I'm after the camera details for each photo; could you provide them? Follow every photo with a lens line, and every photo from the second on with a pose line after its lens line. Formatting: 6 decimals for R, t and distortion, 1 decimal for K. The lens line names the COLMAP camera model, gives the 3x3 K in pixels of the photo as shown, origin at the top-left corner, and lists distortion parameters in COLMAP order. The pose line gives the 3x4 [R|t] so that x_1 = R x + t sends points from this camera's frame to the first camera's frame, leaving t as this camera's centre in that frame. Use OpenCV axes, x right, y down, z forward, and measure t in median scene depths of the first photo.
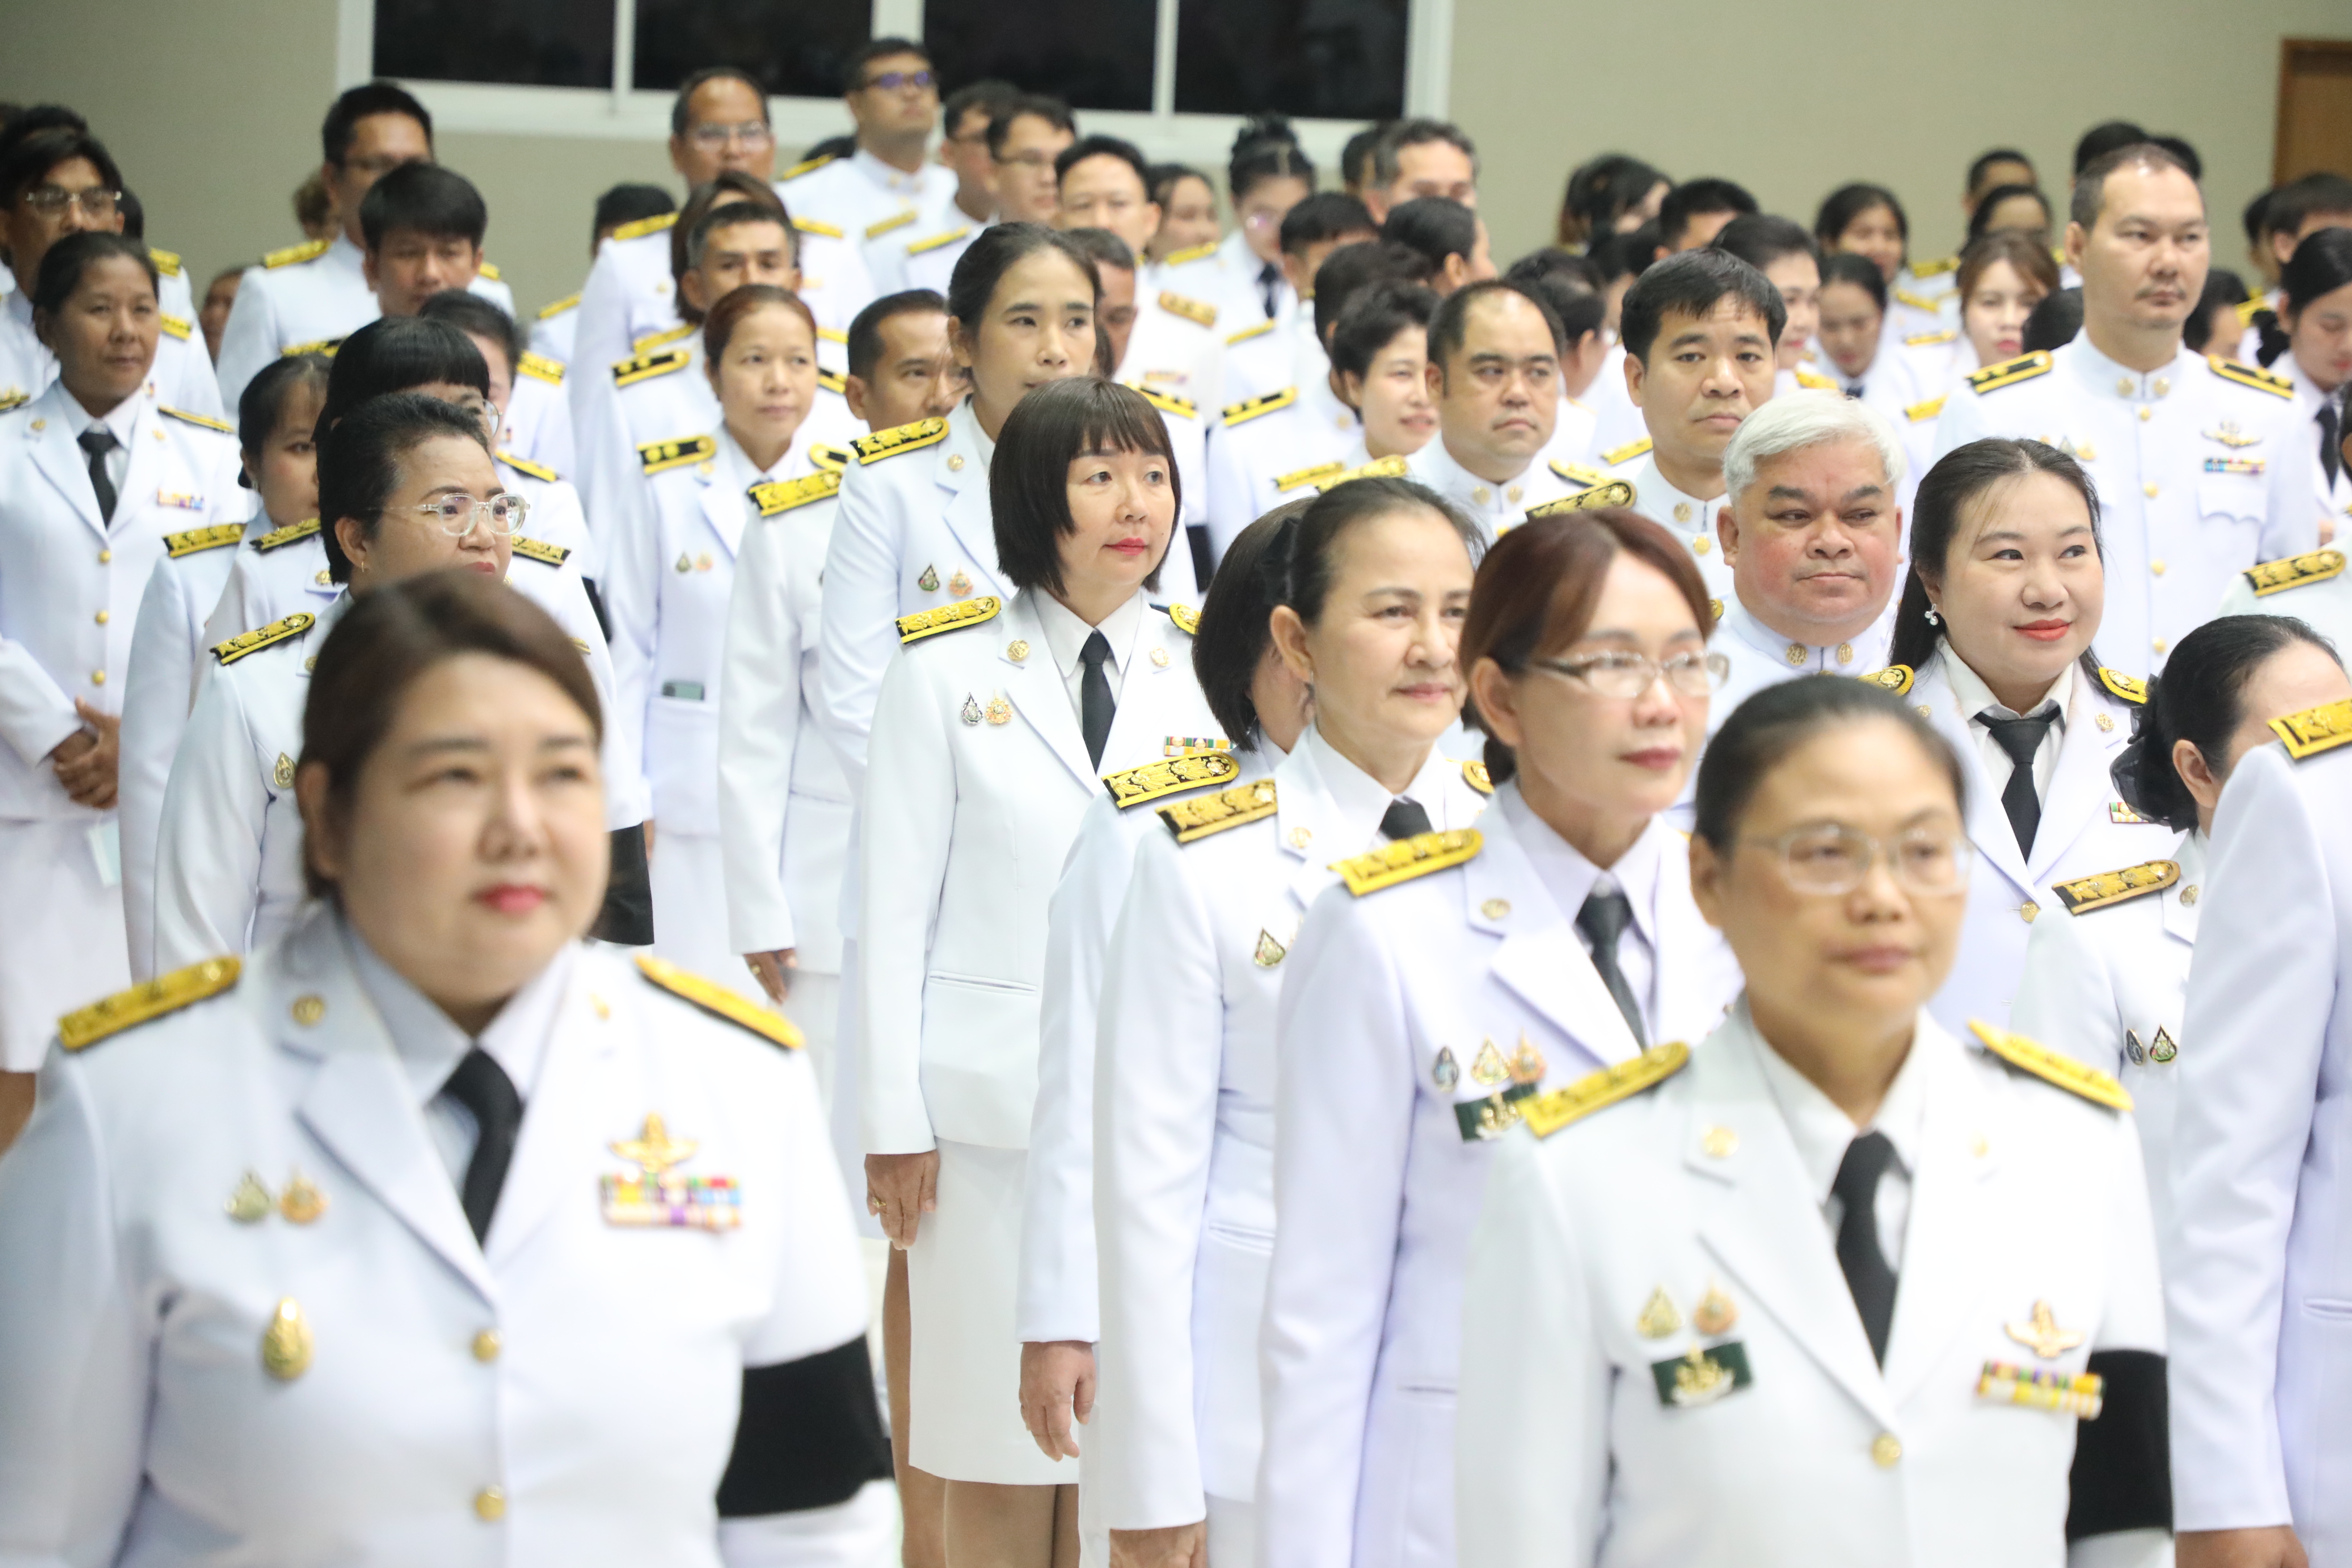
lens RADIAL K [[7154.9, 0, 1187.0], [0, 7154.9, 792.1], [0, 0, 1]] dist [-0.103227, 0.000000]
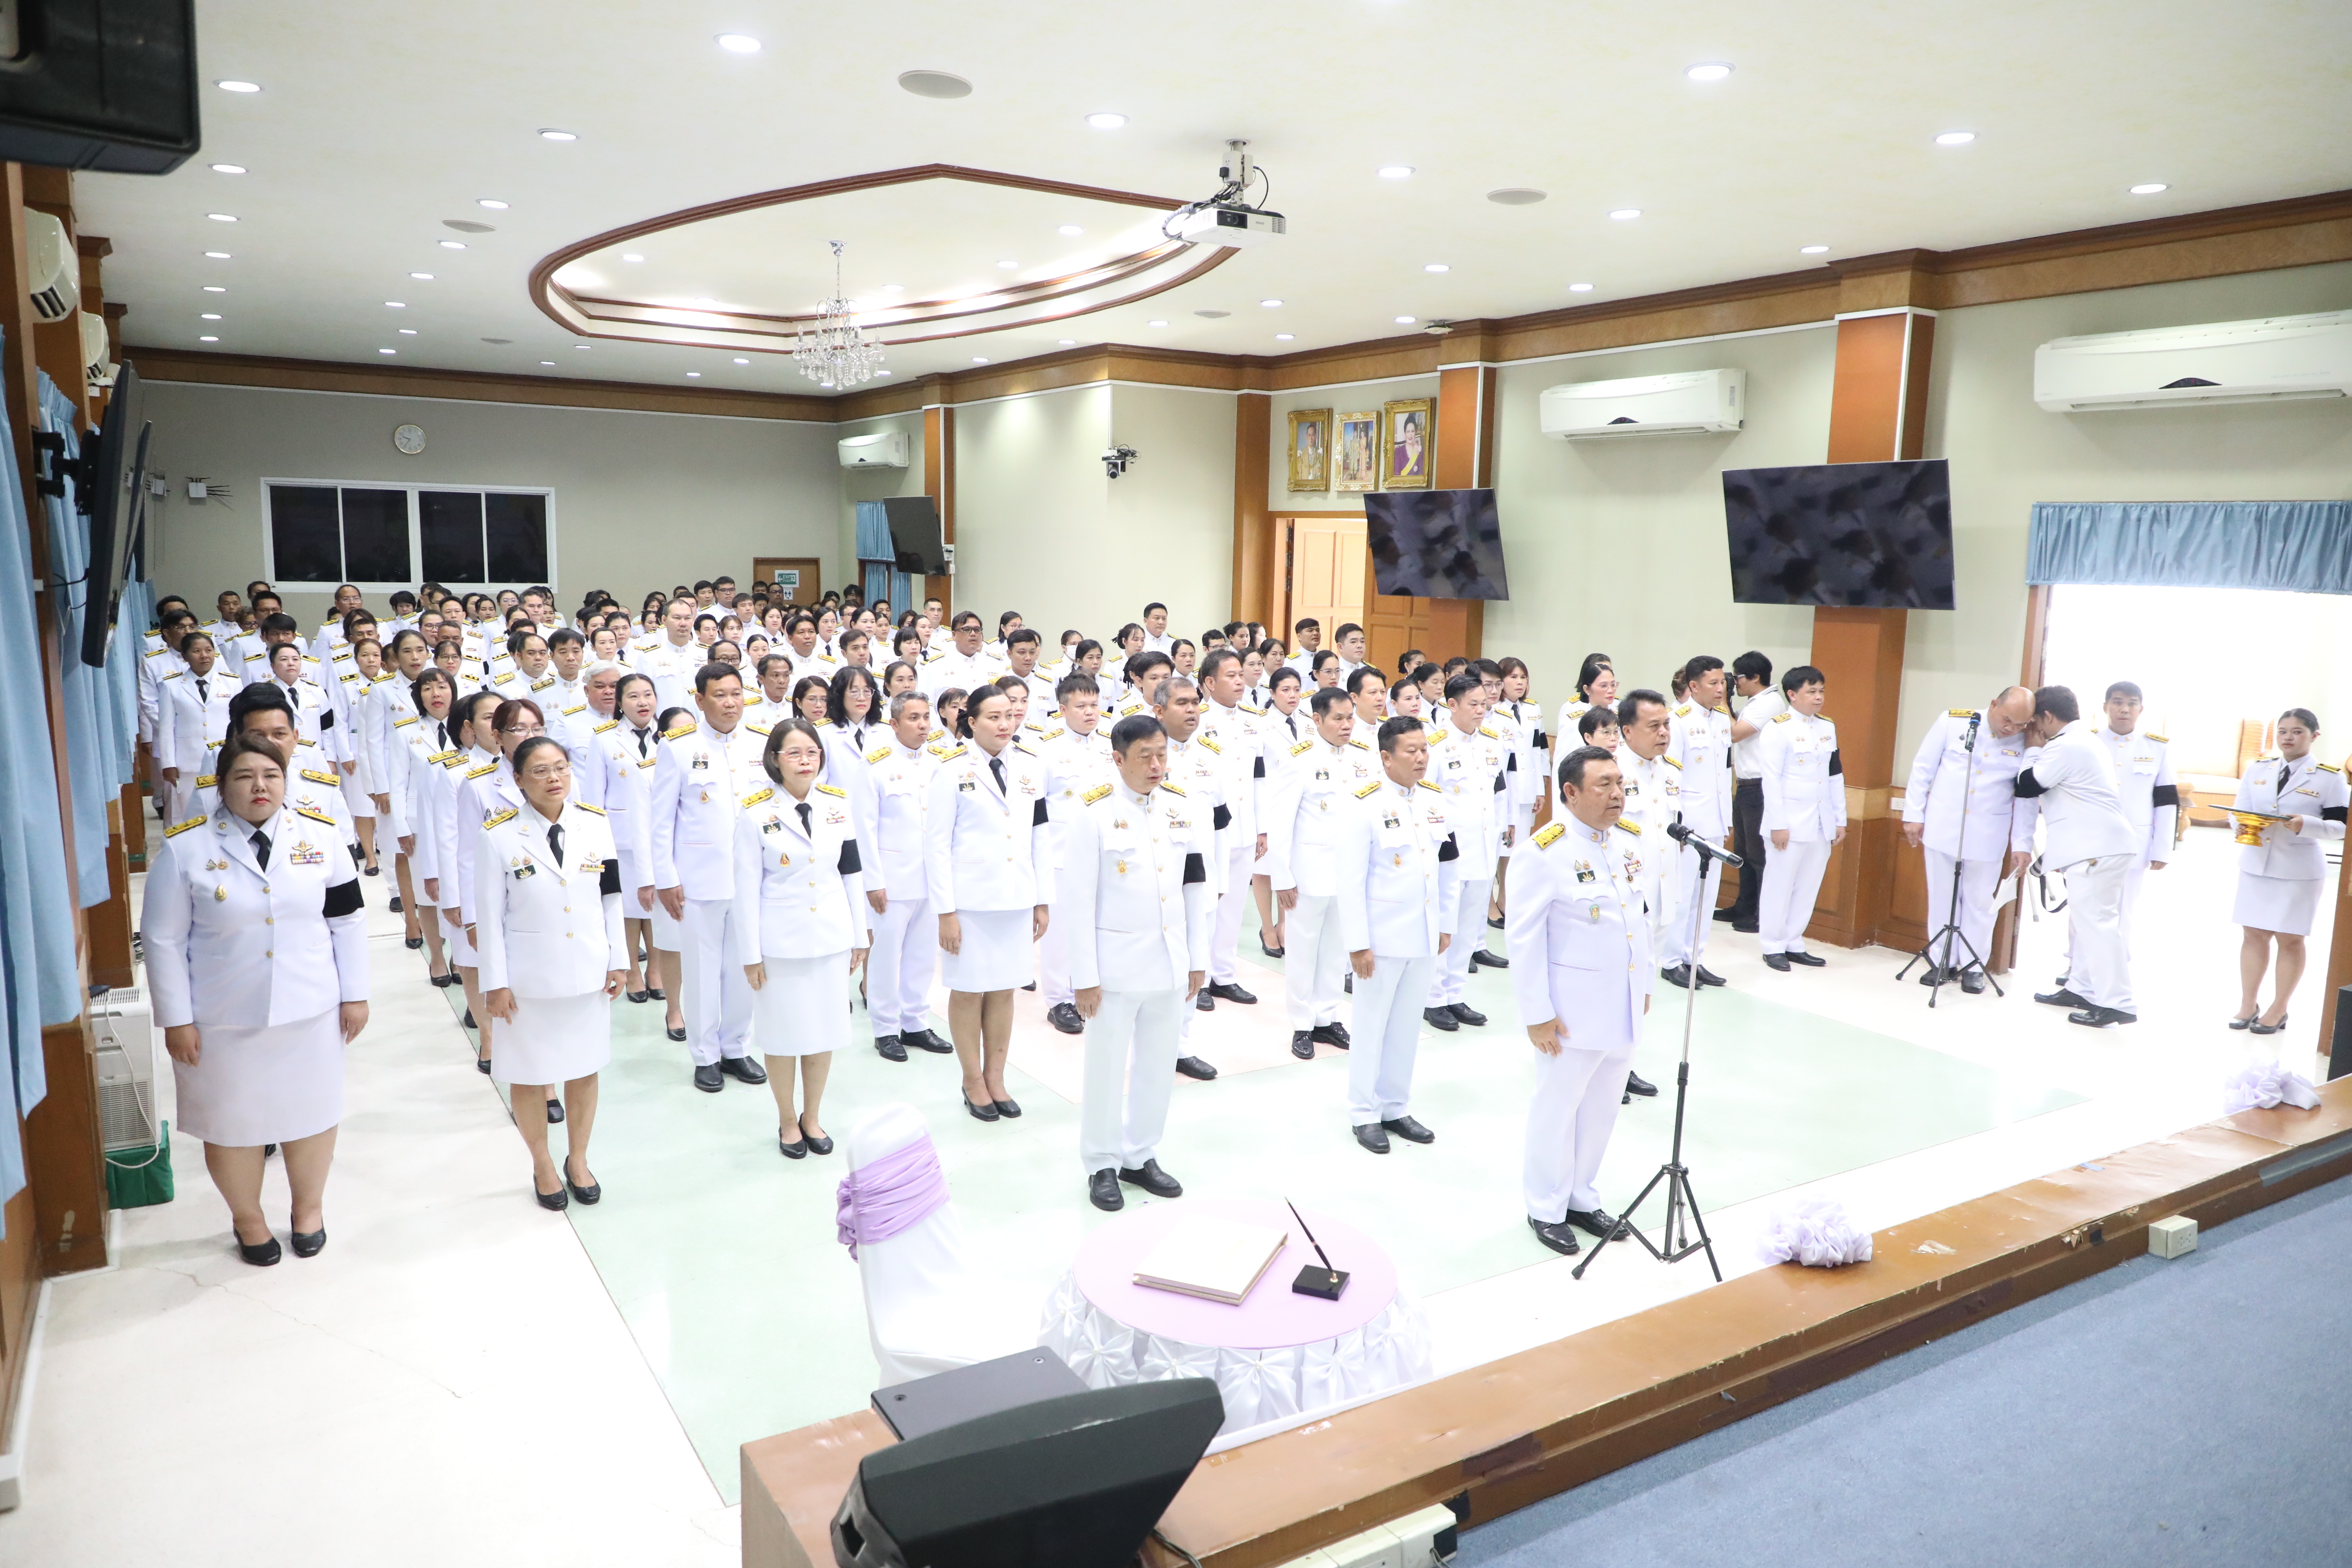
lens RADIAL K [[1632.7, 0, 1190.0], [0, 1632.7, 790.5], [0, 0, 1]] dist [-0.031510, 0.004855]
pose [[0.924895, -0.078404, 0.372051, 0.070791], [0.061091, 0.996439, 0.058116, -0.015676], [-0.375283, -0.031022, 0.926391, -0.250962]]
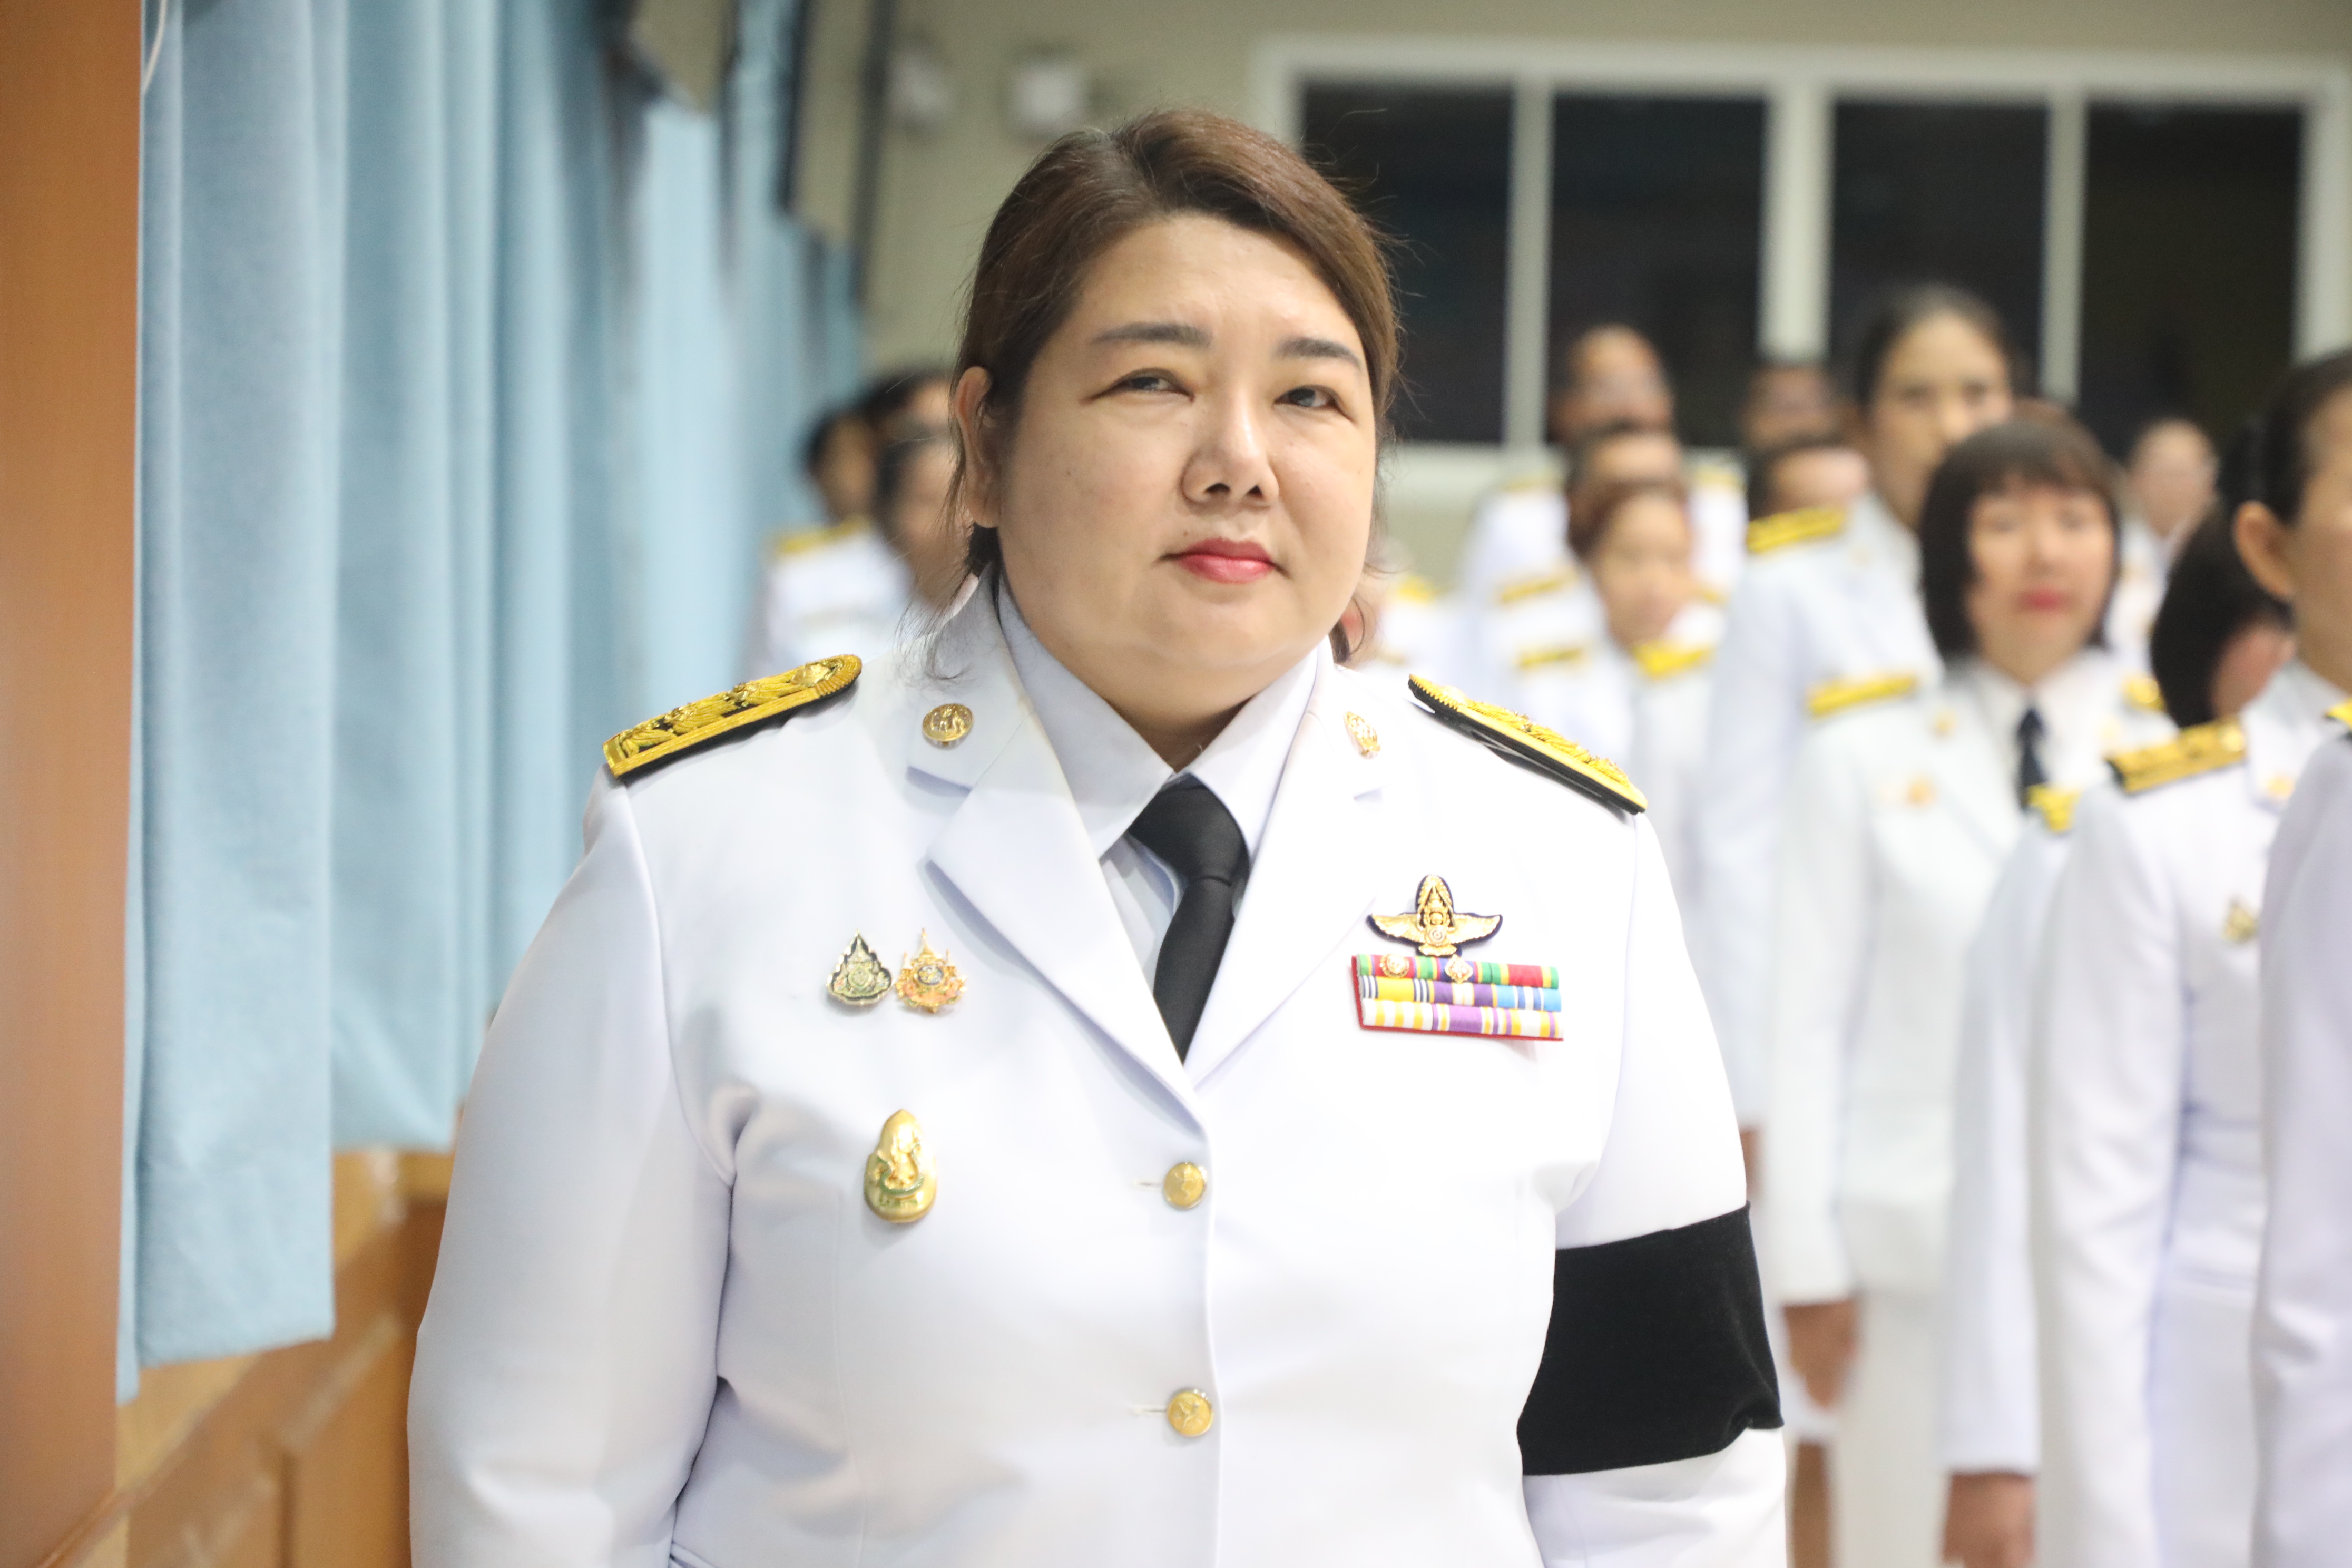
lens RADIAL K [[6265.7, 0, 1165.8], [0, 6265.7, 776.4], [0, 0, 1]] dist [0.436713, 0.000000]
pose [[0.990494, -0.005675, -0.137442, -0.012215], [-0.003974, 0.997551, -0.069825, 0.064801], [0.137502, 0.069708, 0.988046, 0.310948]]
